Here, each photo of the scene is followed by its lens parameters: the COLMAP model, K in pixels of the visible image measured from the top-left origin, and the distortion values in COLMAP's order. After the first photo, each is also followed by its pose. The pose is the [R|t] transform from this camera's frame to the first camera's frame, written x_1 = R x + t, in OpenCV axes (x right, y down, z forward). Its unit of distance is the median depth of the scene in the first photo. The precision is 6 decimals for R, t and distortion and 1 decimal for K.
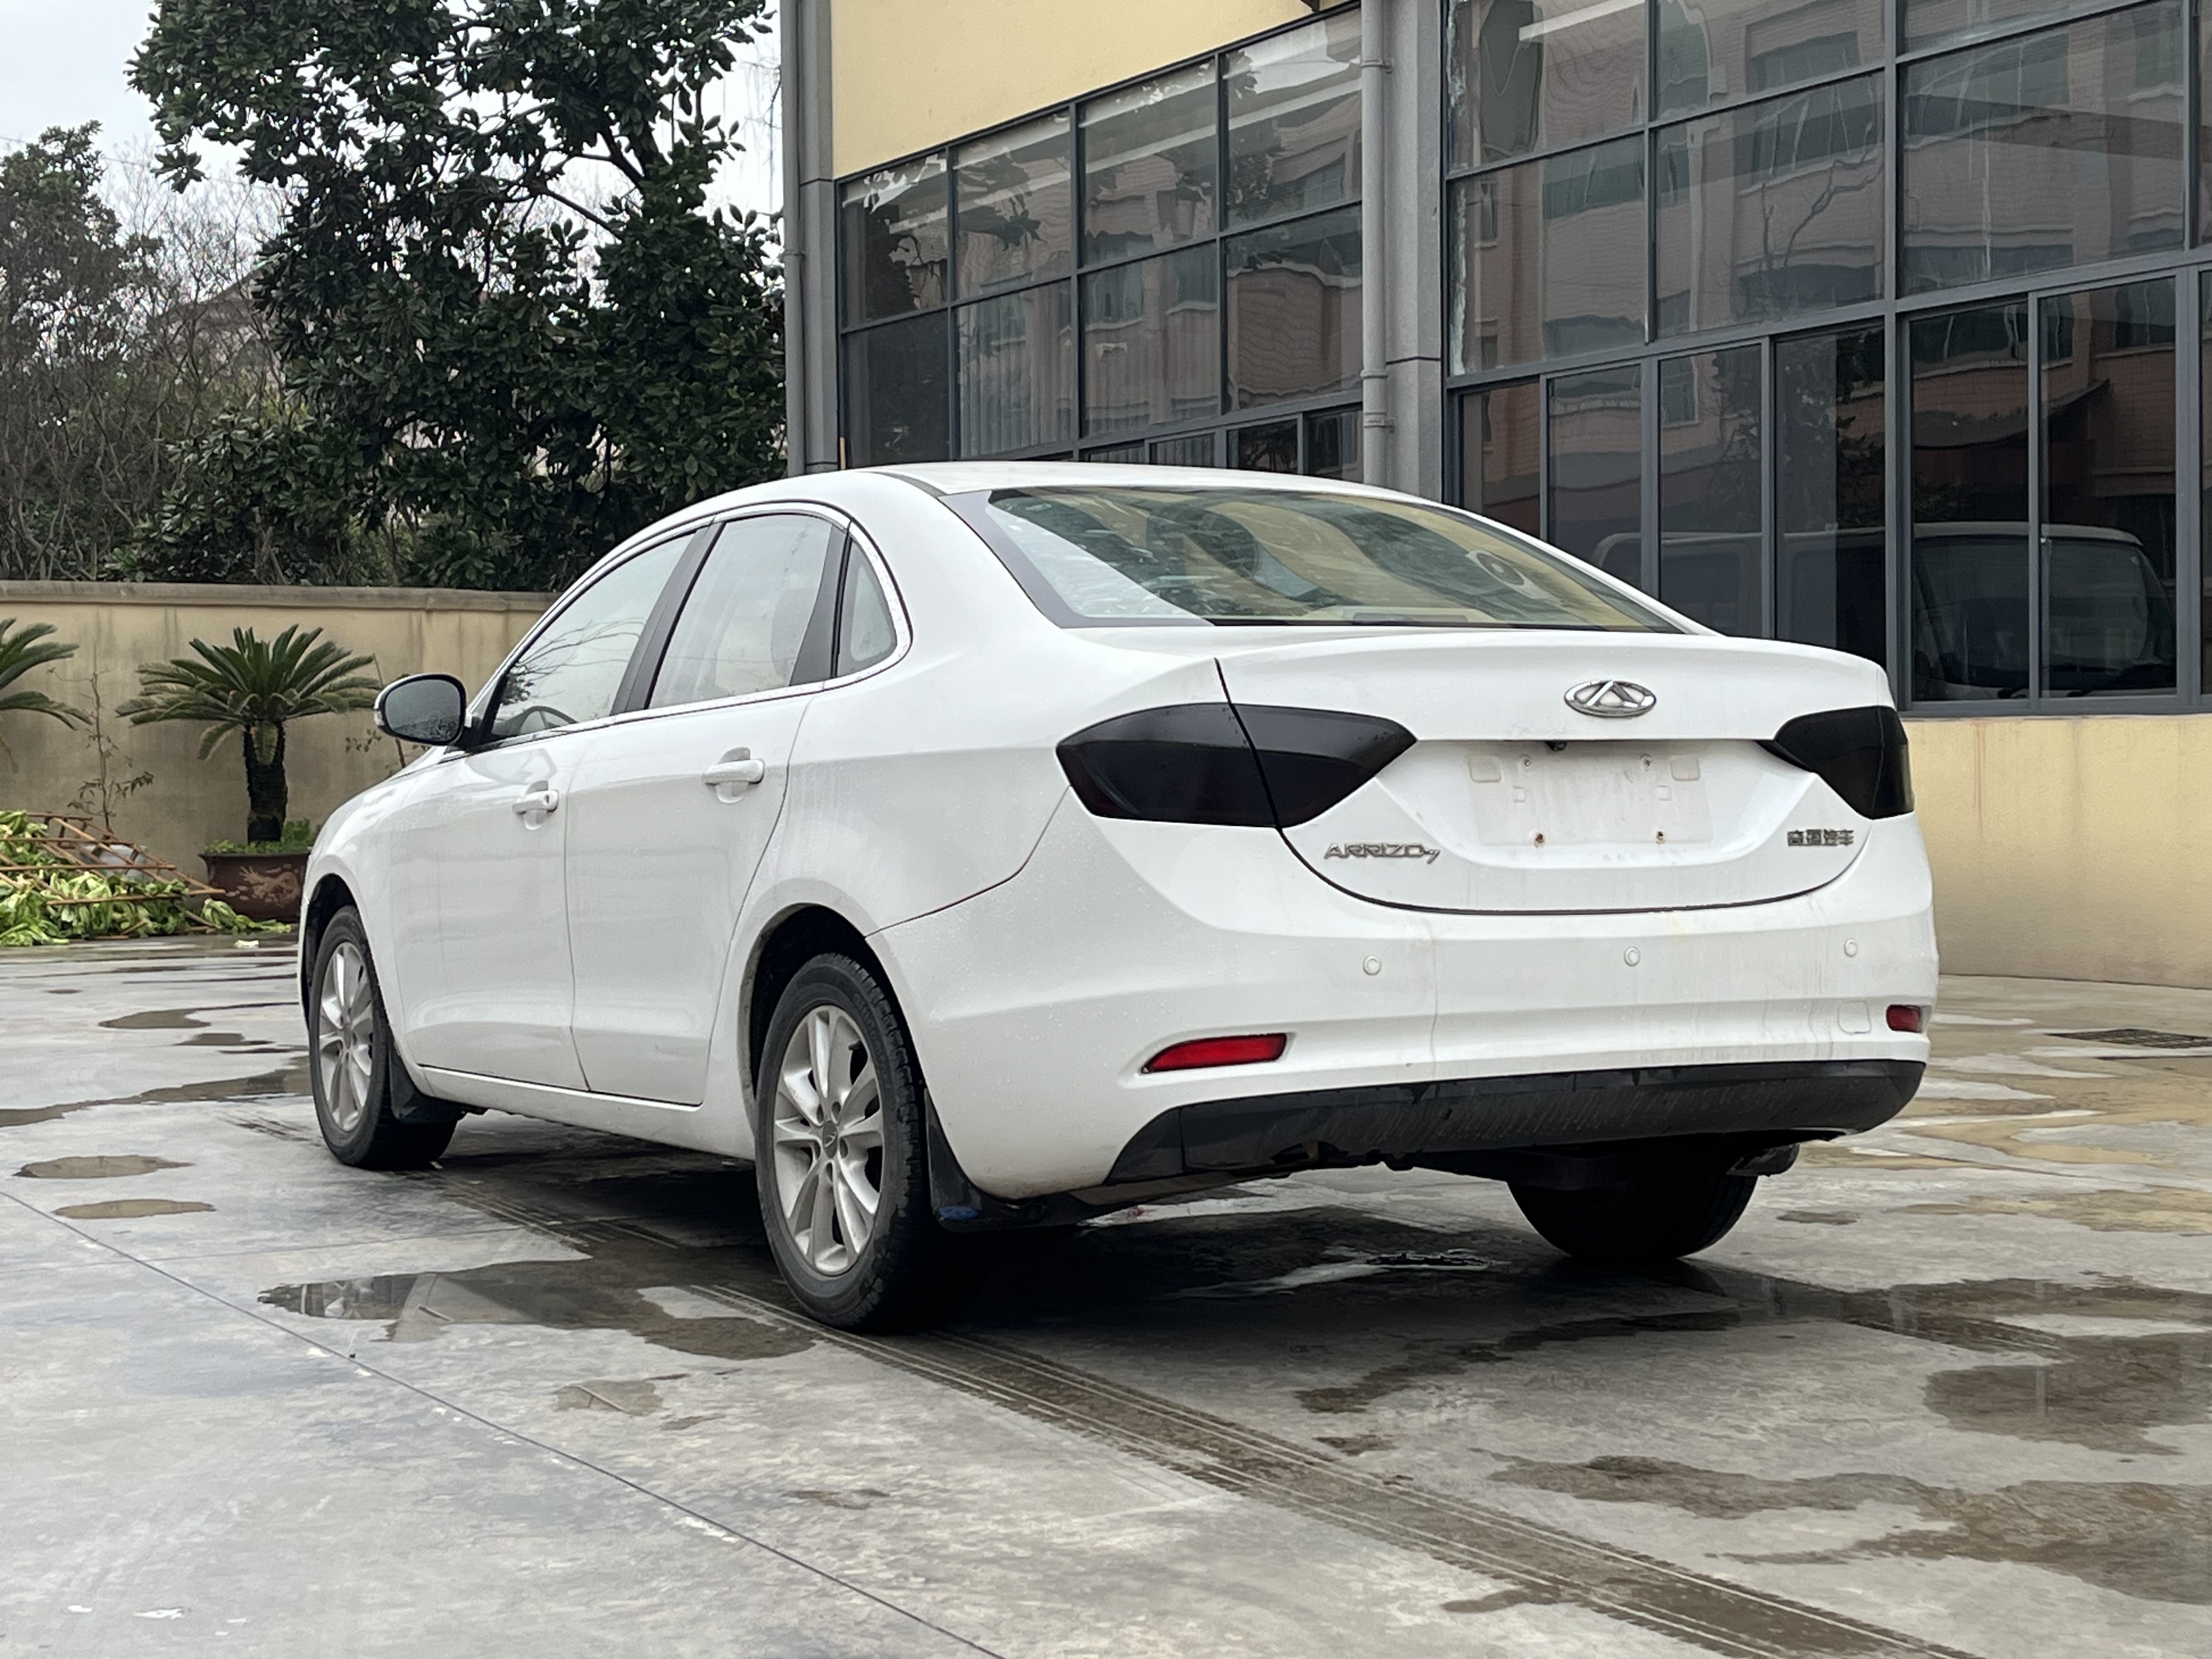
lens RADIAL K [[3425.9, 0, 1090.6], [0, 3425.9, 830.2], [0, 0, 1]] dist [0.186865, -0.612309]
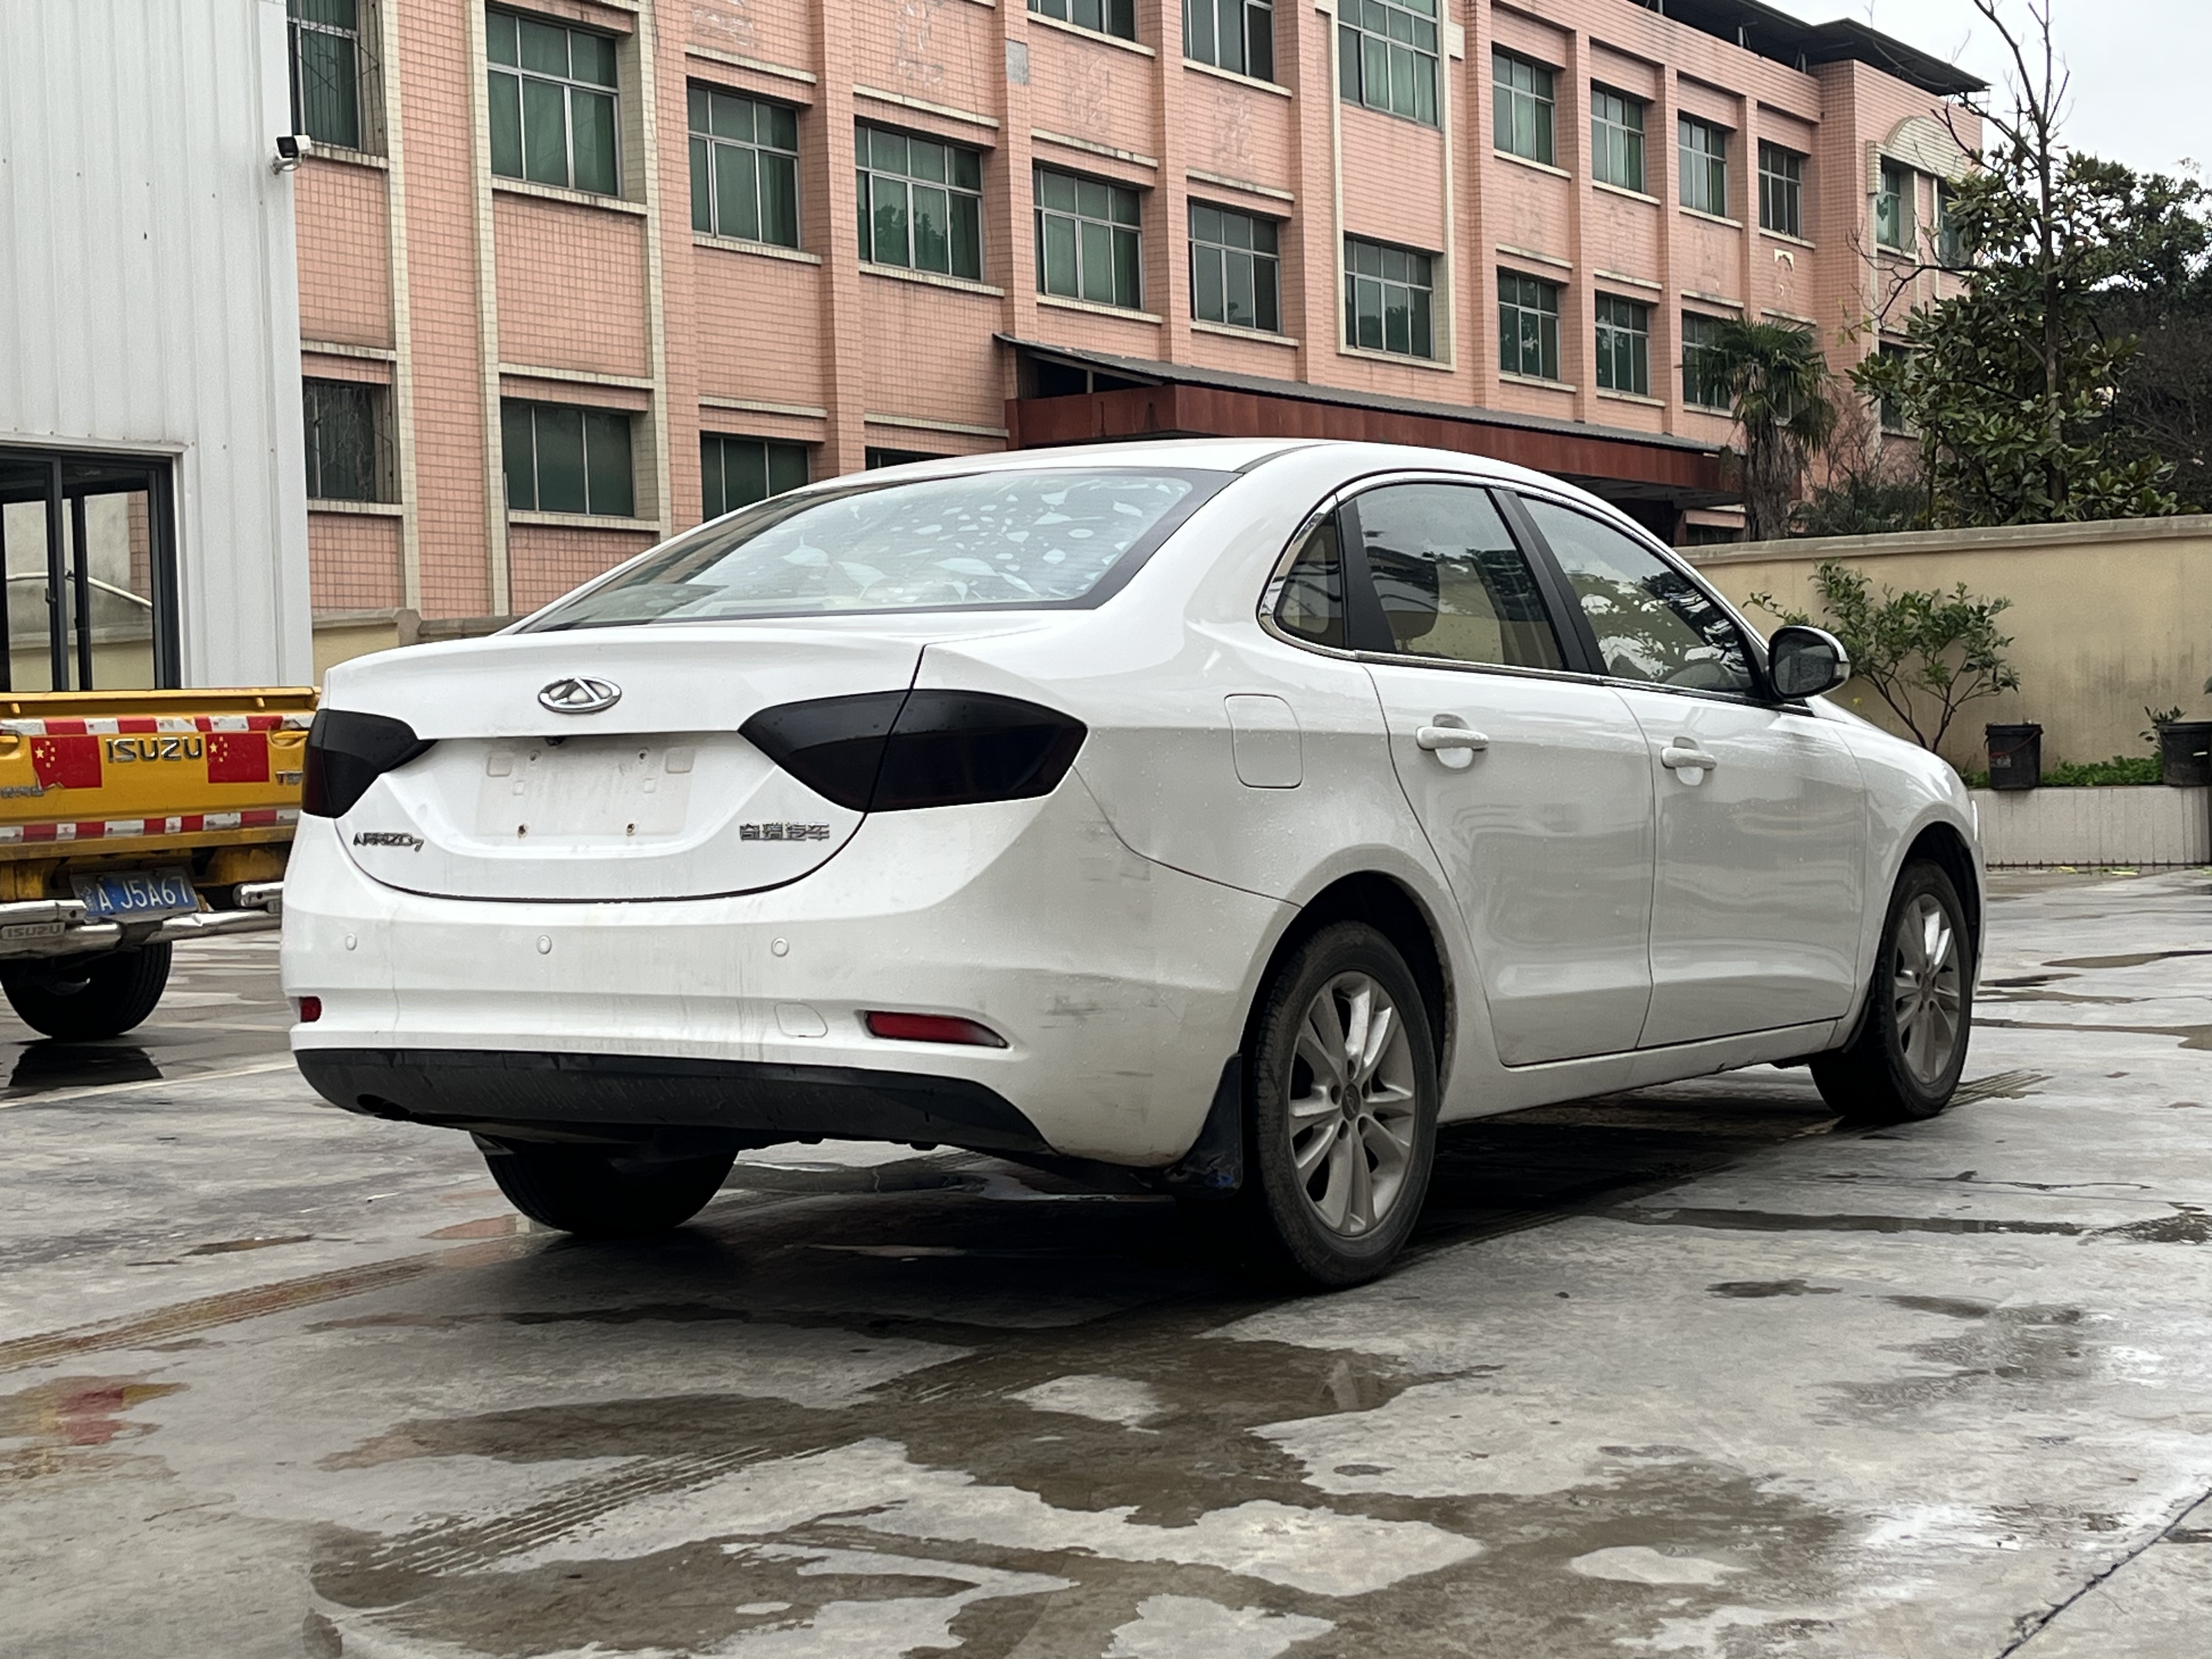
lens RADIAL K [[3425.9, 0, 1090.6], [0, 3425.9, 830.2], [0, 0, 1]] dist [0.186865, -0.612309]
pose [[0.486764, 0.018388, -0.873340, 1.129872], [0.005912, 0.999686, 0.024343, -0.021968], [0.873513, -0.017013, 0.486503, 0.629468]]
